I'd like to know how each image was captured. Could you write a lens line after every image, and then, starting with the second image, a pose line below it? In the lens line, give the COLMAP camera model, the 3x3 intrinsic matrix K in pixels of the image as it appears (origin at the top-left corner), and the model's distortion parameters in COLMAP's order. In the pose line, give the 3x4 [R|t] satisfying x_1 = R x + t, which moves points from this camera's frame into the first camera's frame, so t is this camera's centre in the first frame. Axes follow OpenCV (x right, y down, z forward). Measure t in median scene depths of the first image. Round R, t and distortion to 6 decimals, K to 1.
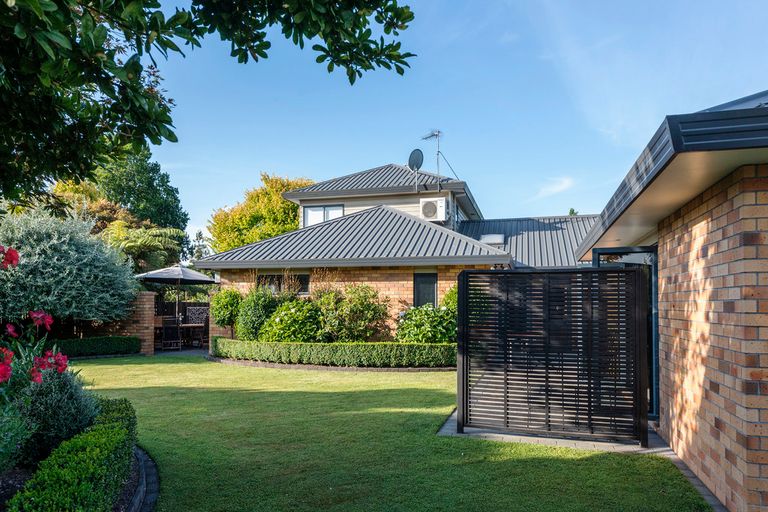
lens RADIAL K [[524.6, 0, 384.0], [0, 524.6, 256.0], [0, 0, 1]] dist [0.000261, 0.000032]
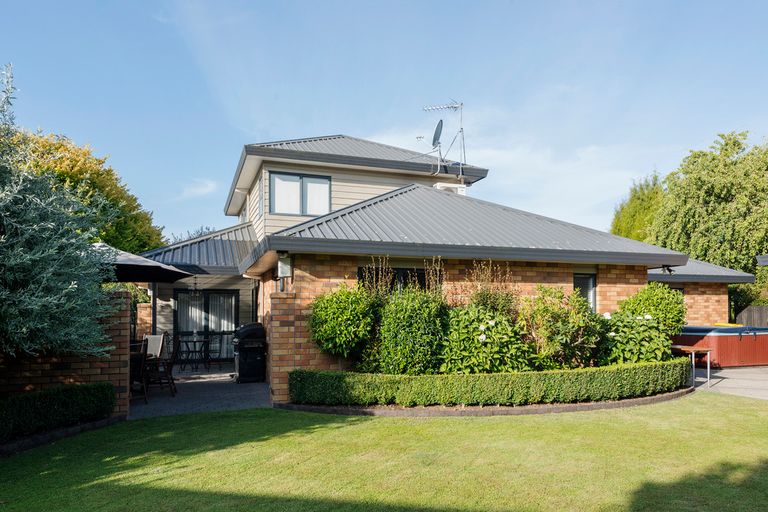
lens RADIAL K [[543.7, 0, 384.0], [0, 543.7, 256.0], [0, 0, 1]] dist [0.002559, 0.000411]
pose [[0.810334, 0.057119, 0.583178, -0.588979], [-0.045471, 0.998366, -0.034601, 0.044023], [-0.584202, 0.001521, 0.811607, 0.458564]]
